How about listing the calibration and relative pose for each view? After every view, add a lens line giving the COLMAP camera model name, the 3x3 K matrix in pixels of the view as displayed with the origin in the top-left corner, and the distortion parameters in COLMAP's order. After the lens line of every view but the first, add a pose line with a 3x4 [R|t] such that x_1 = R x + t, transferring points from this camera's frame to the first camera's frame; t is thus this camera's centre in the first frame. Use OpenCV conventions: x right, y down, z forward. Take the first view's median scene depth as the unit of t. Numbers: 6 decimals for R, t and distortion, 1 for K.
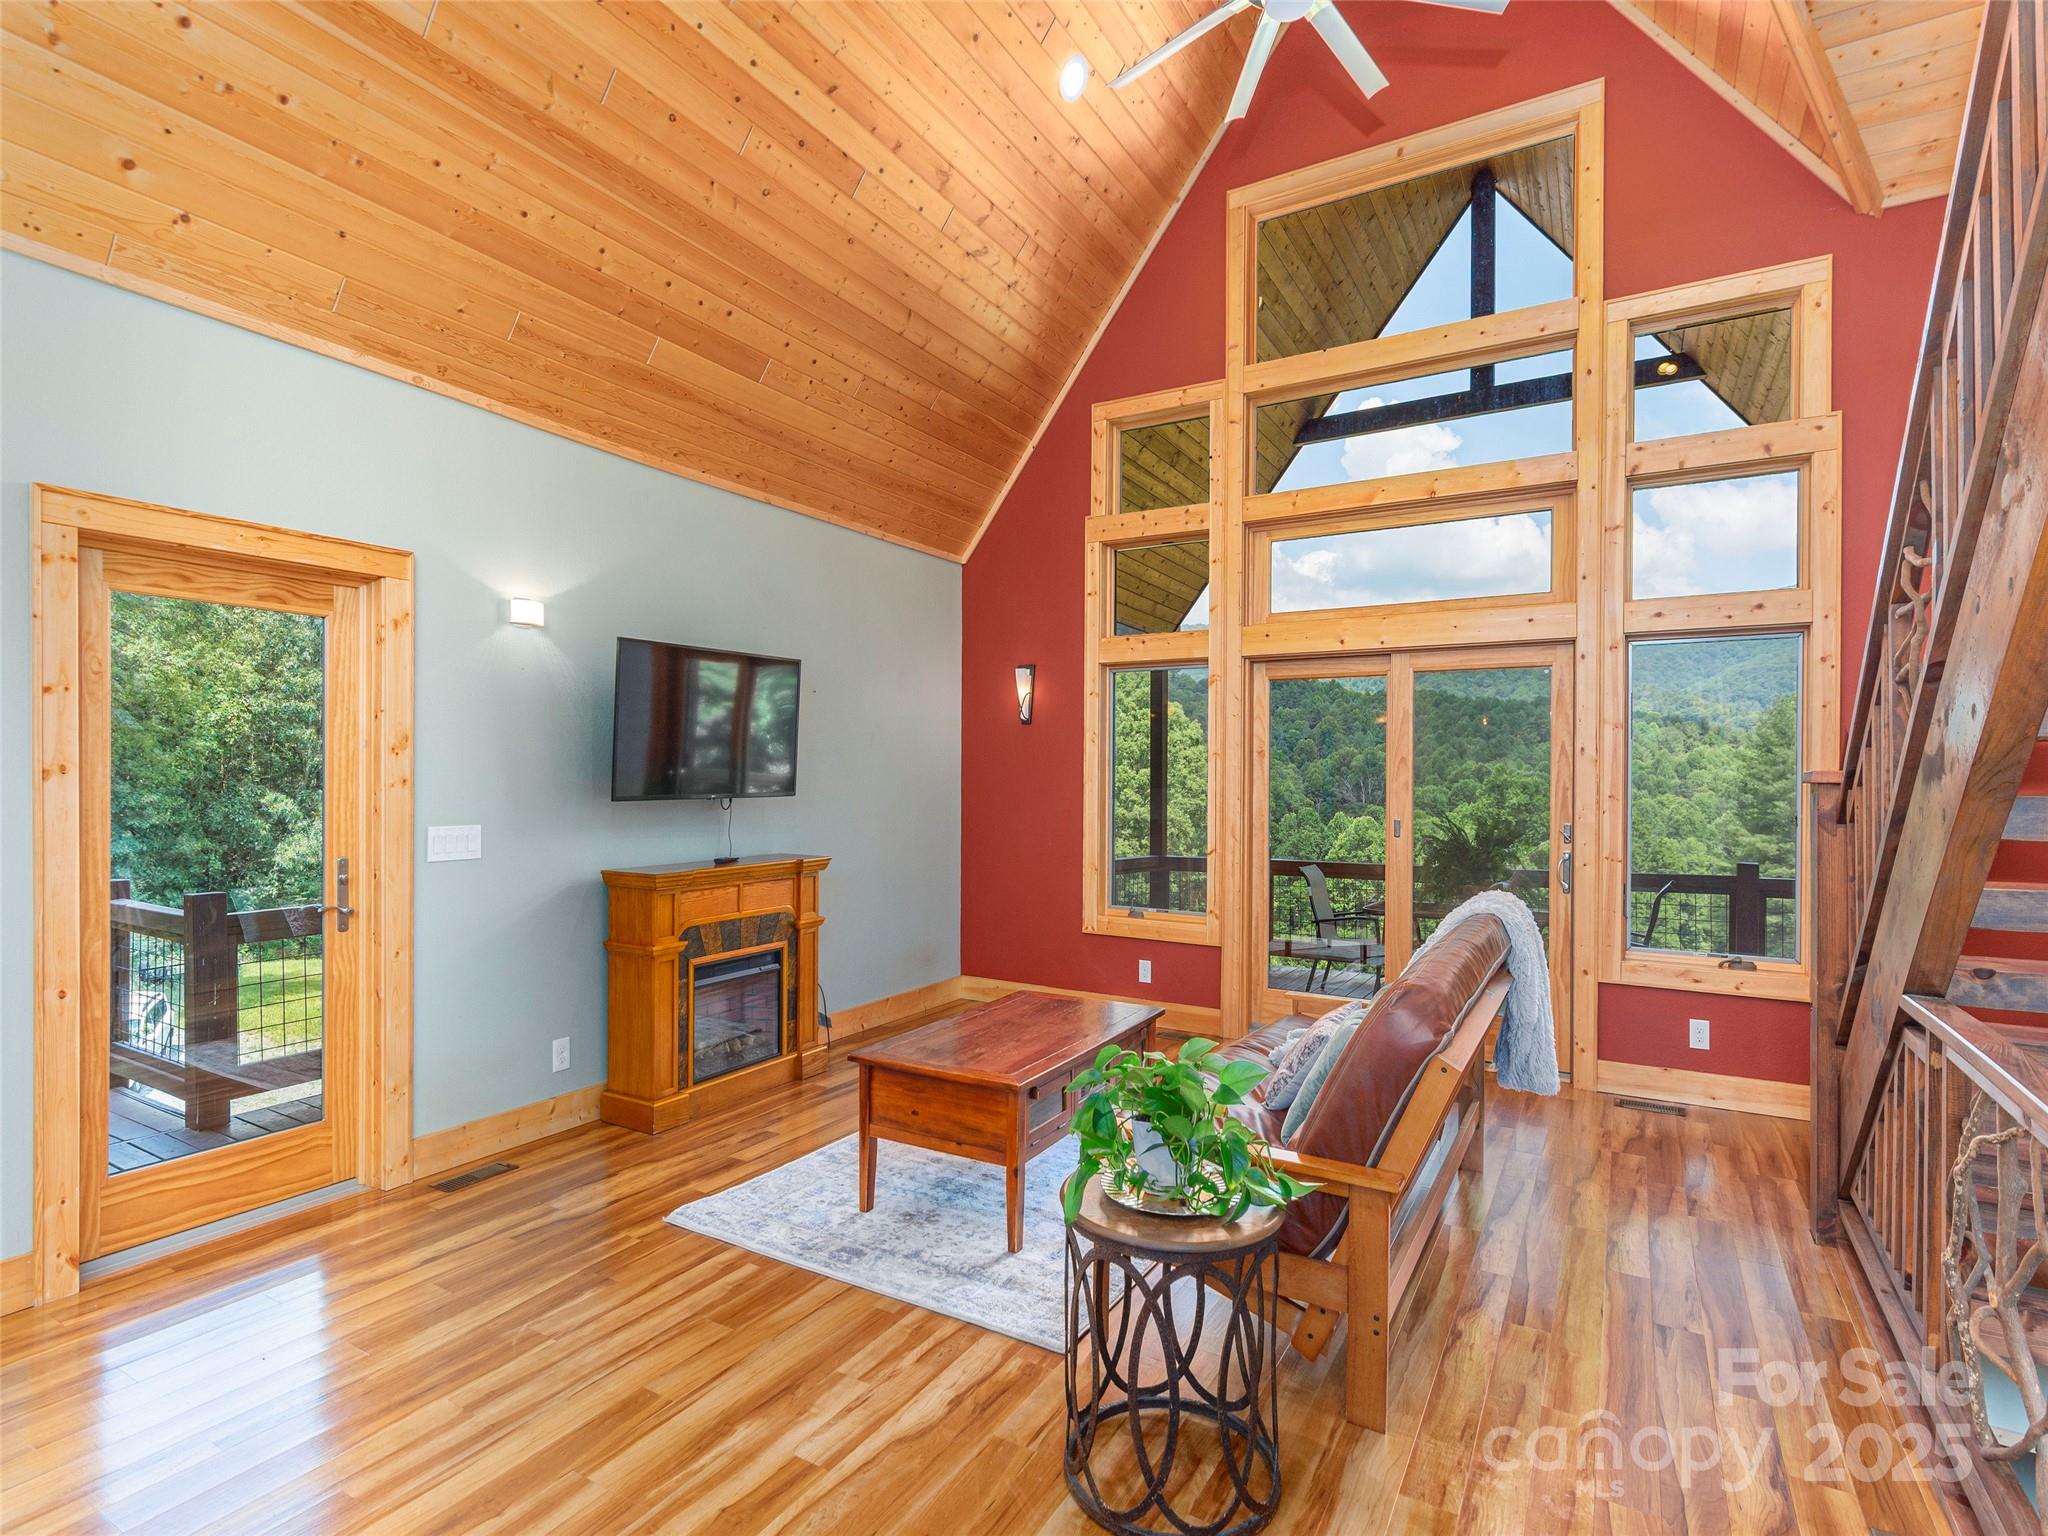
lens RADIAL K [[1011.6, 0, 1025.8], [0, 1011.6, 769.4], [0, 0, 1]] dist [0.002719, 0.000672]
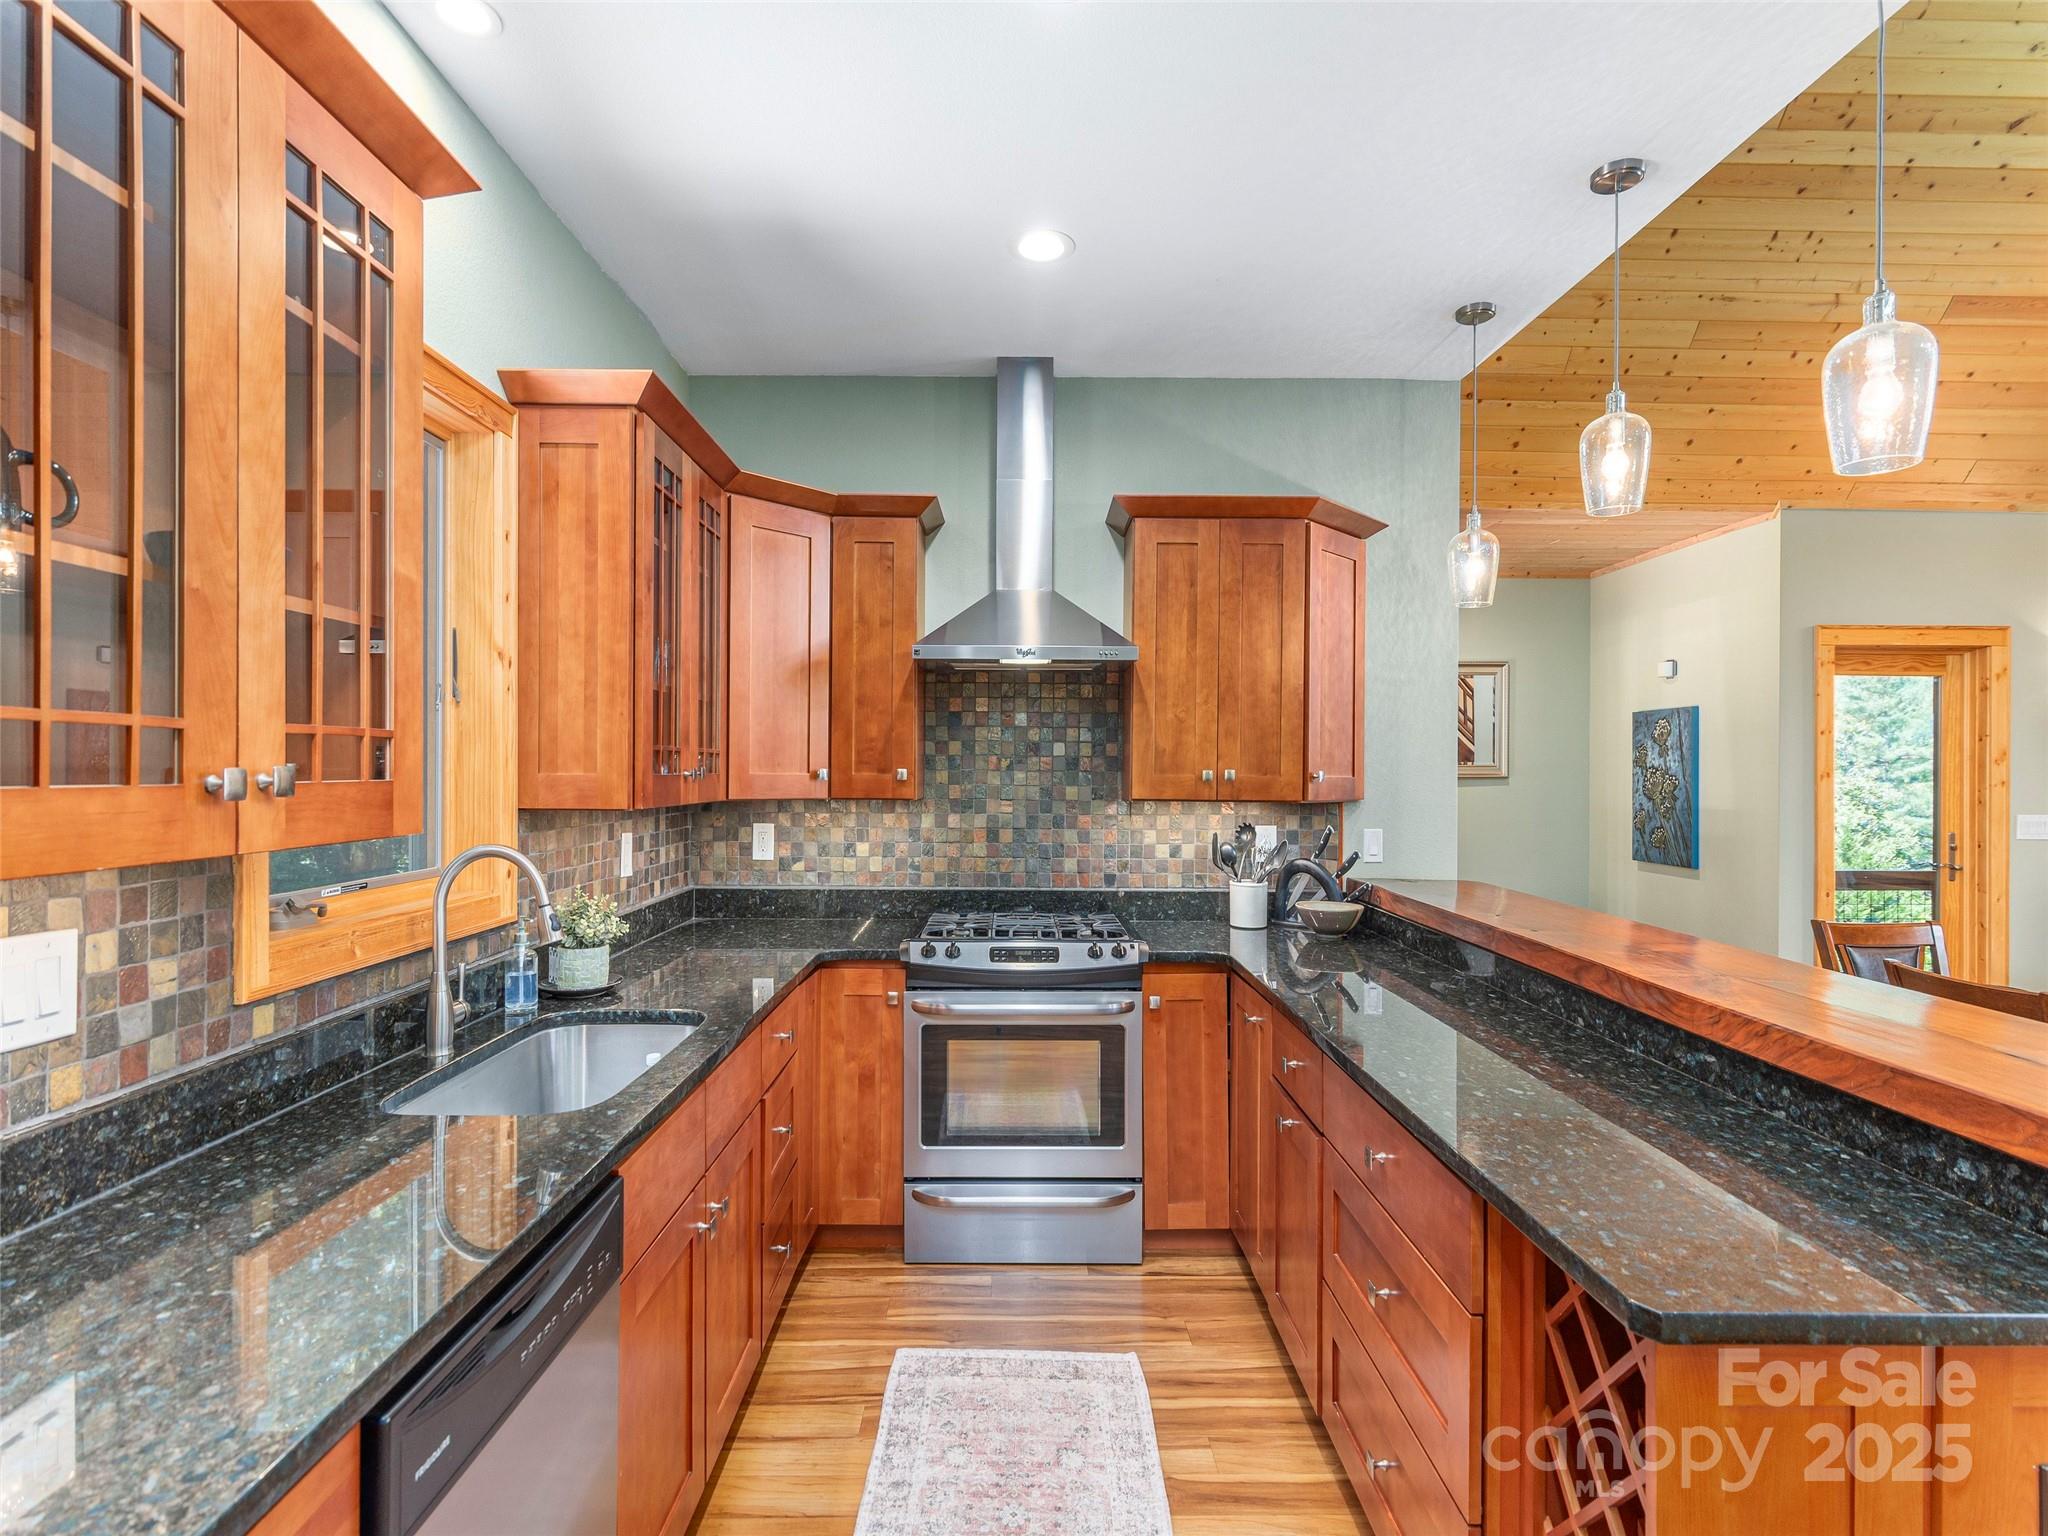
lens RADIAL K [[1011.6, 0, 1026.9], [0, 1011.6, 767.9], [0, 0, 1]] dist [0.002719, 0.000672]
pose [[0.520028, -0.003406, -0.854142, -0.094099], [-0.000503, 0.999991, -0.004294, -0.003115], [0.854149, 0.002663, 0.520021, -0.984702]]
